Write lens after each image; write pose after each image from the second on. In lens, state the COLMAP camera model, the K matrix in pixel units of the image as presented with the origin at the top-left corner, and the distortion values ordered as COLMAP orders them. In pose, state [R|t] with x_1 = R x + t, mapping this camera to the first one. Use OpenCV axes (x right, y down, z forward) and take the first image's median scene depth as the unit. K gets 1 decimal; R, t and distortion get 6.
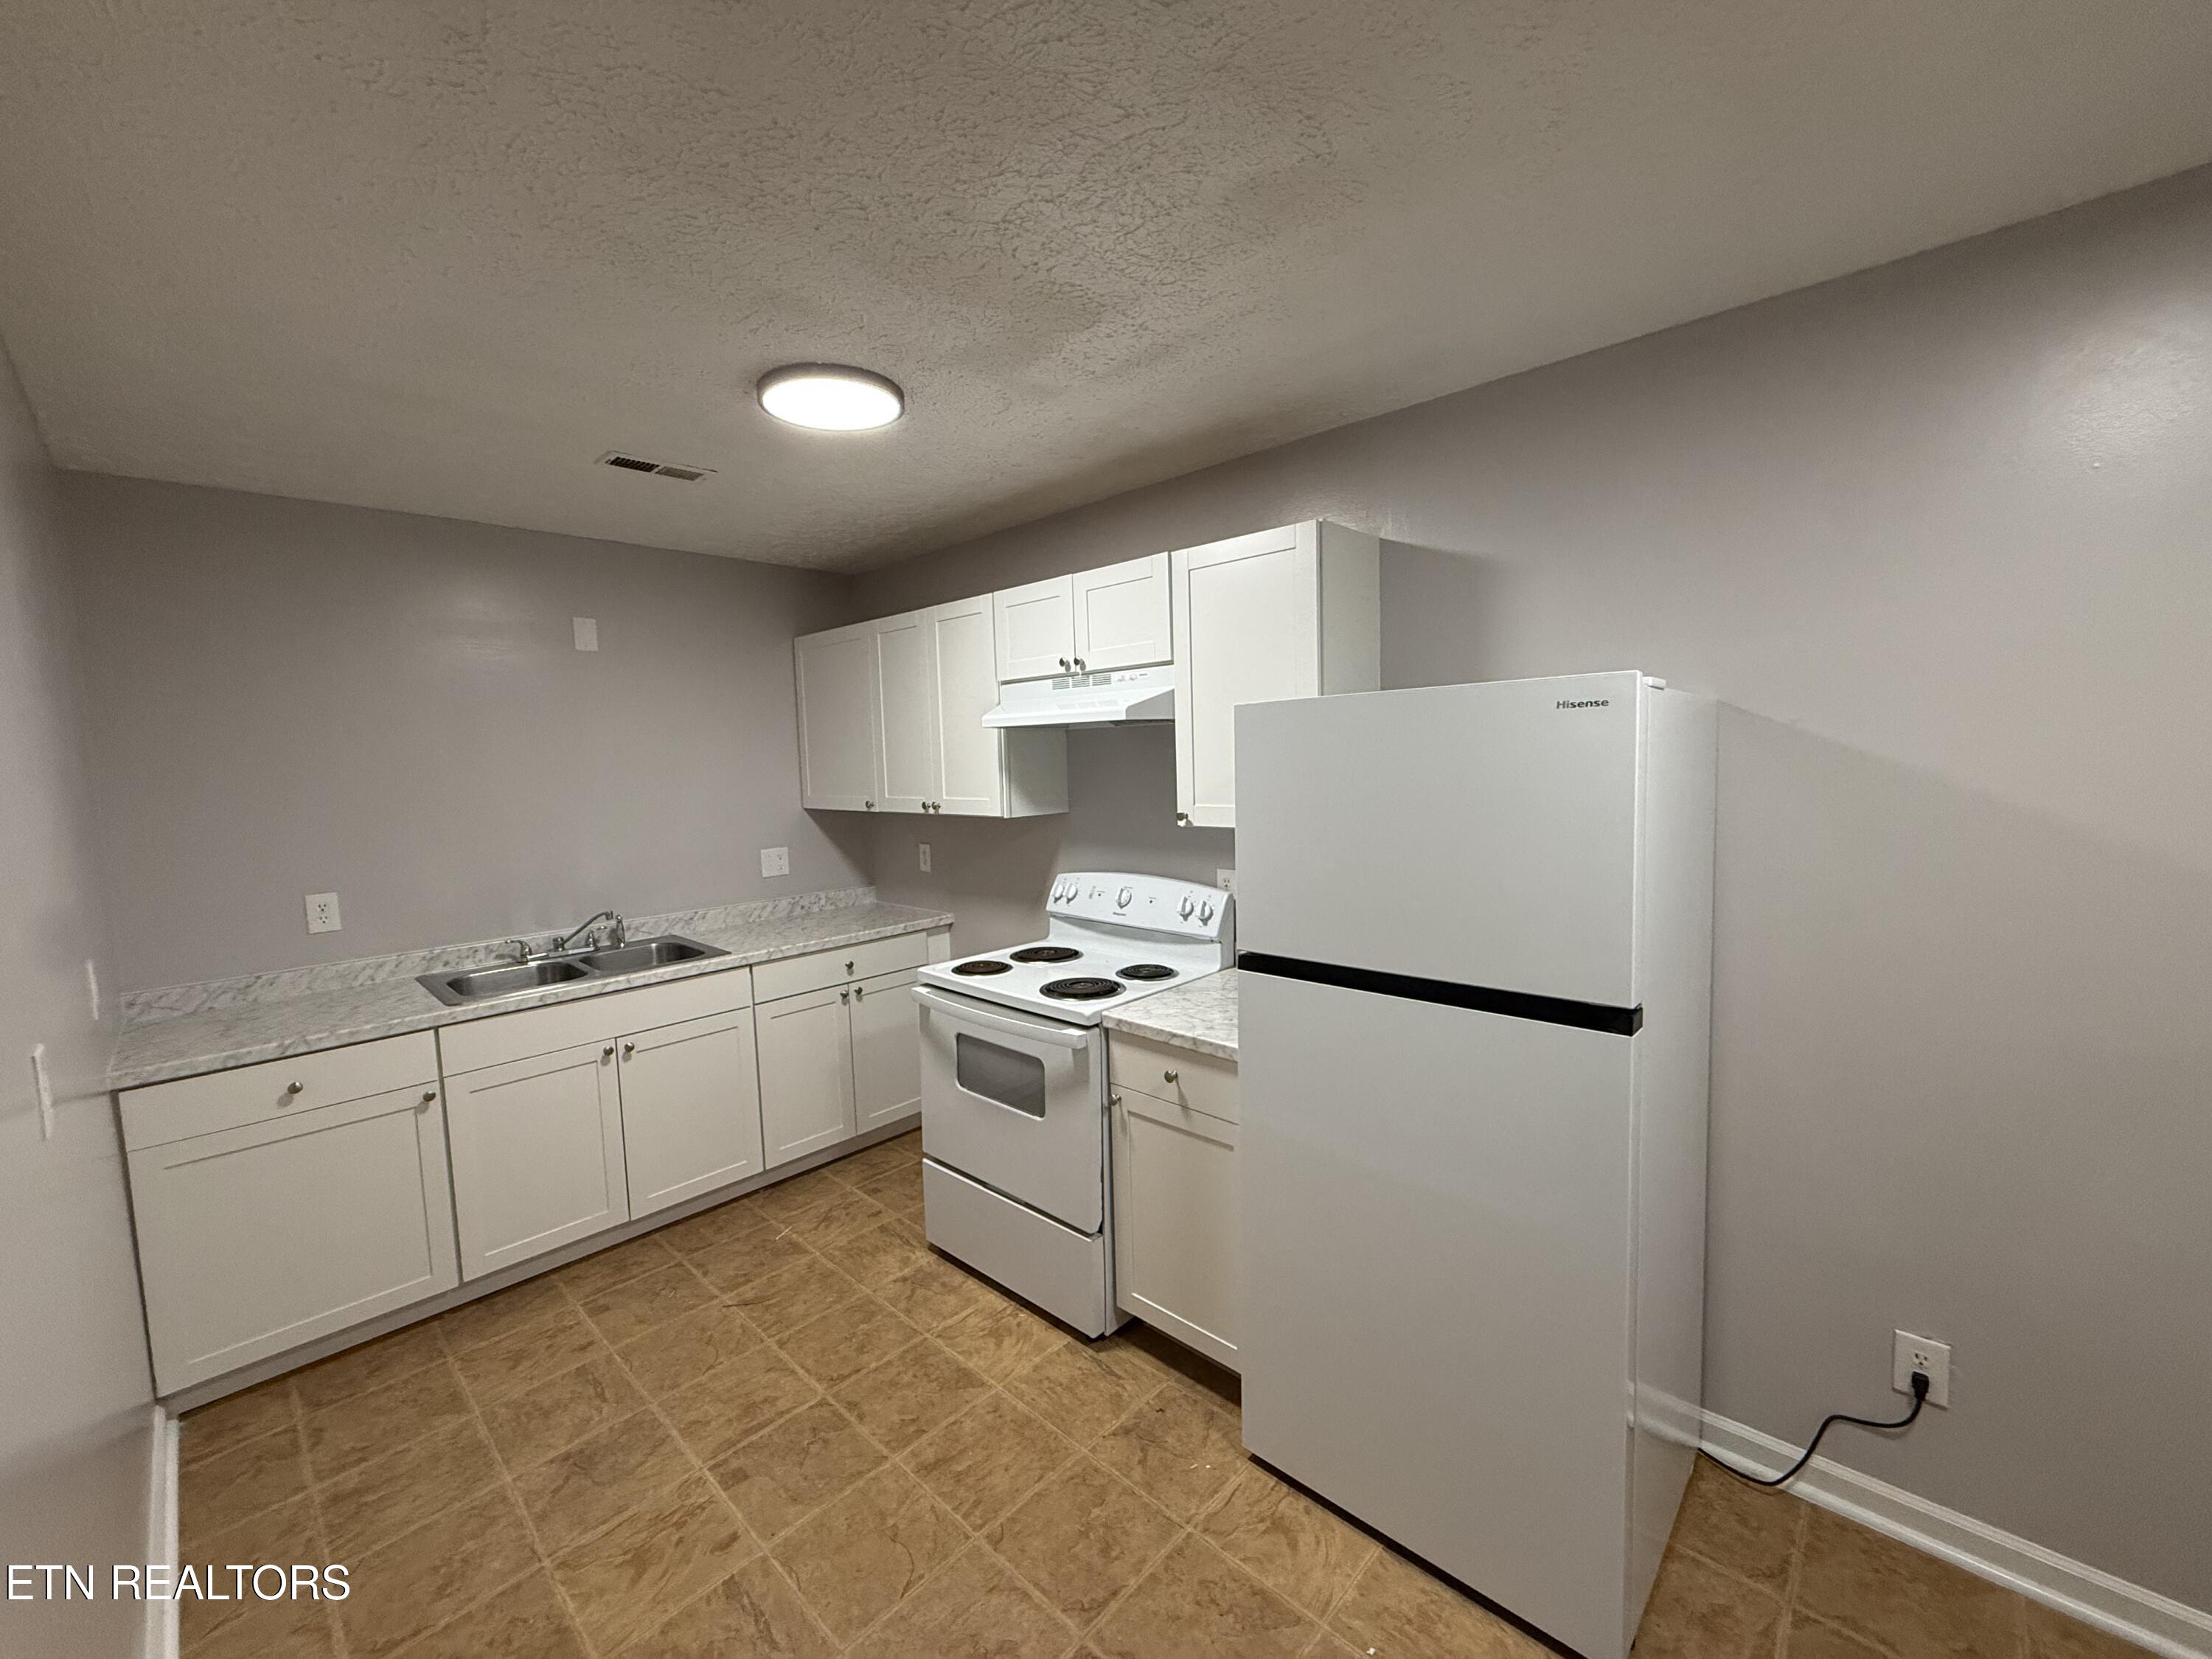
lens RADIAL K [[878.0, 0, 1103.1], [0, 878.0, 827.5], [0, 0, 1]] dist [-0.000039, 0.000183]
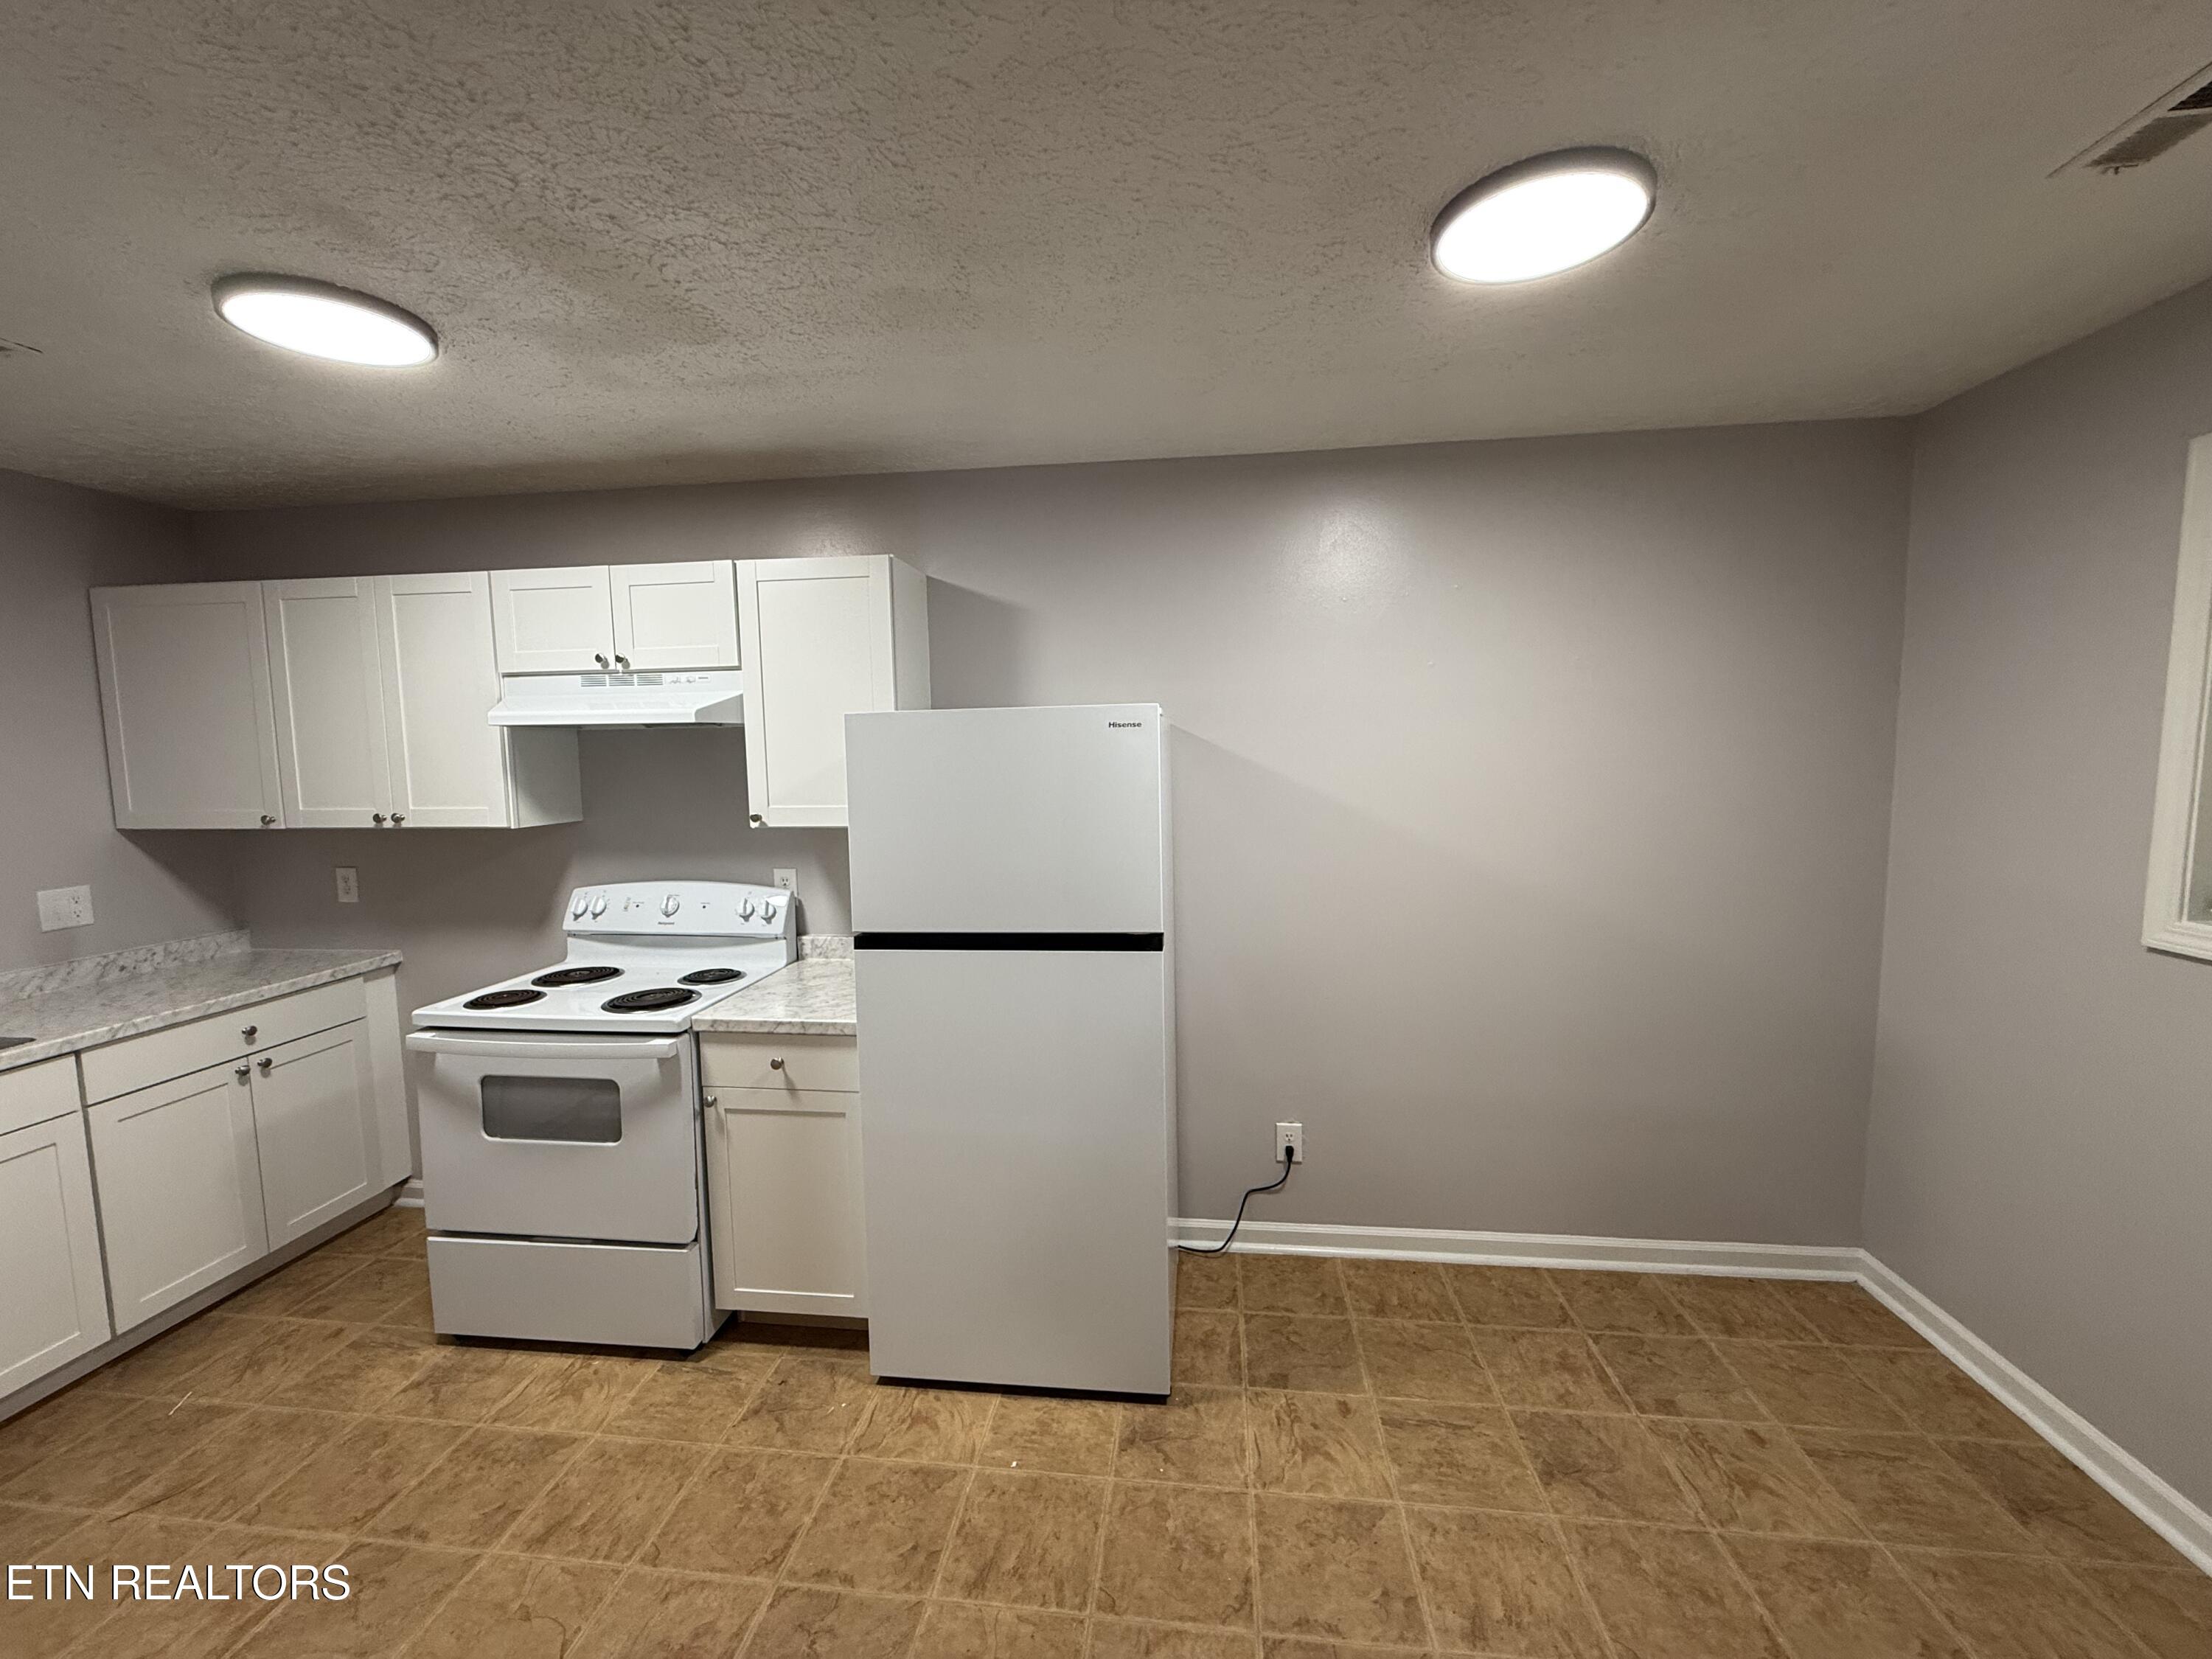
lens RADIAL K [[878.0, 0, 1103.1], [0, 878.0, 827.5], [0, 0, 1]] dist [-0.000039, 0.000183]
pose [[0.802910, -0.036086, 0.595008, -0.199477], [0.041717, 0.999120, 0.004301, 0.011298], [-0.594639, 0.021369, 0.803709, -0.074535]]
